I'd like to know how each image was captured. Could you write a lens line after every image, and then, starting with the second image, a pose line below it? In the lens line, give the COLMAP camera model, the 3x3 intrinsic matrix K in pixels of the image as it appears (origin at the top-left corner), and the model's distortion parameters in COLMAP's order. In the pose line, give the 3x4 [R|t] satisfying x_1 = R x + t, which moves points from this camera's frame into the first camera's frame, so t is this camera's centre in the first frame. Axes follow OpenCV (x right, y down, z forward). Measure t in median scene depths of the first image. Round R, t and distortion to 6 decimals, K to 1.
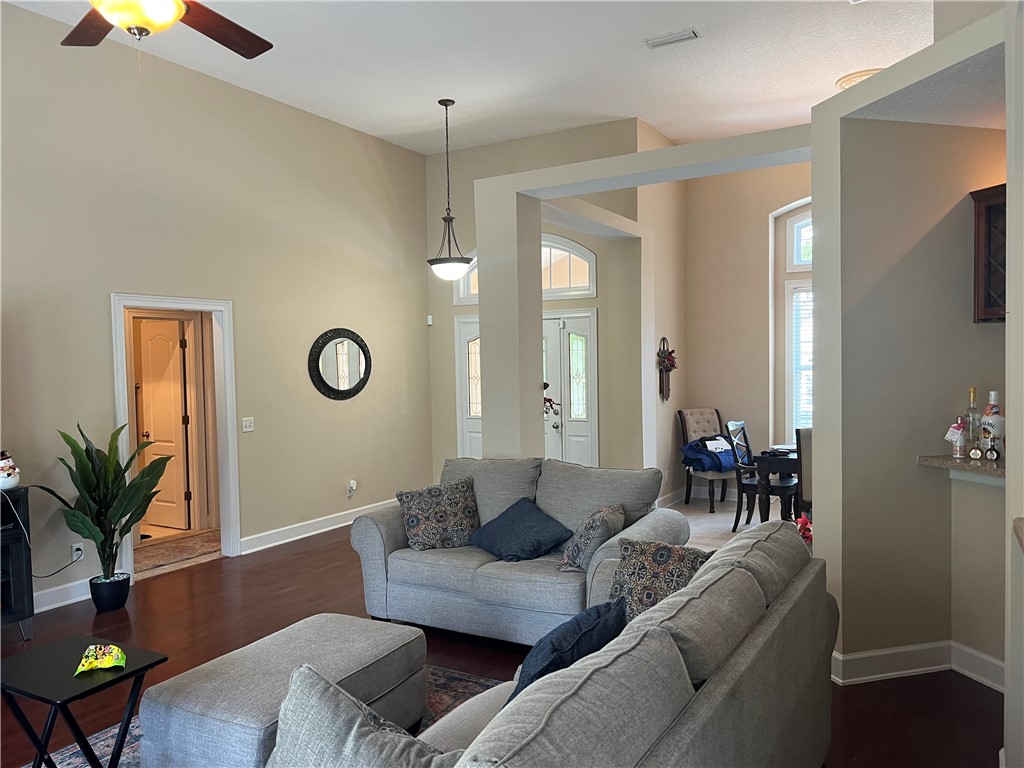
lens RADIAL K [[769.6, 0, 511.6], [0, 769.6, 388.7], [0, 0, 1]] dist [0.106686, -0.182929]
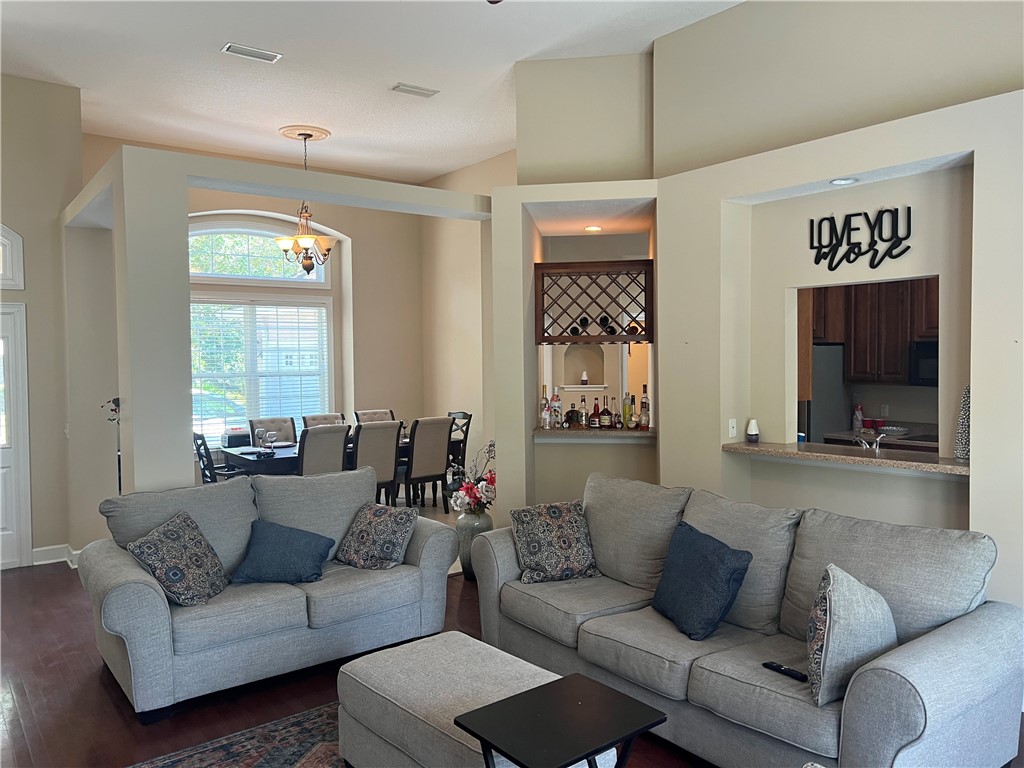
lens RADIAL K [[760.8, 0, 514.2], [0, 760.8, 381.4], [0, 0, 1]] dist [0.059906, -0.106766]
pose [[0.377235, -0.018158, 0.925940, -0.639589], [0.038280, 0.999259, 0.004000, -0.012719], [-0.925326, 0.033936, 0.377651, 0.336401]]
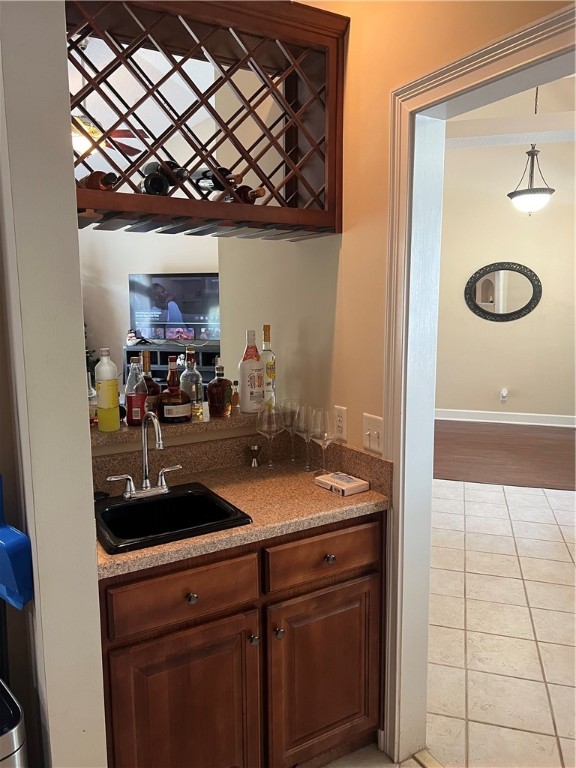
lens RADIAL K [[579.2, 0, 284.5], [0, 579.2, 386.3], [0, 0, 1]] dist [0.057686, -0.072097]
pose [[0.238223, 0.163571, -0.957337, 0.846718], [-0.036501, 0.986527, 0.159475, -0.027786], [0.970524, -0.003047, 0.240983, 0.631585]]
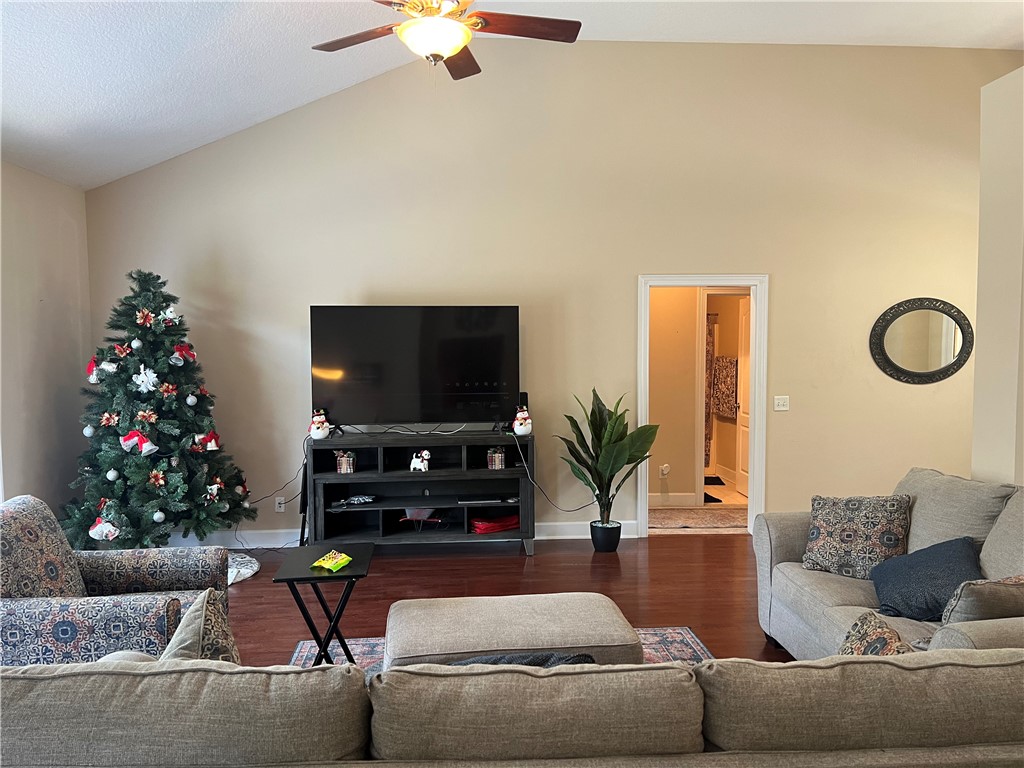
lens RADIAL K [[778.9, 0, 513.8], [0, 778.9, 382.1], [0, 0, 1]] dist [0.064163, -0.078389]
pose [[0.556772, 0.058397, -0.828610, 0.335325], [-0.038471, 0.998268, 0.044503, -0.012276], [0.829774, 0.007099, 0.558054, 0.238619]]
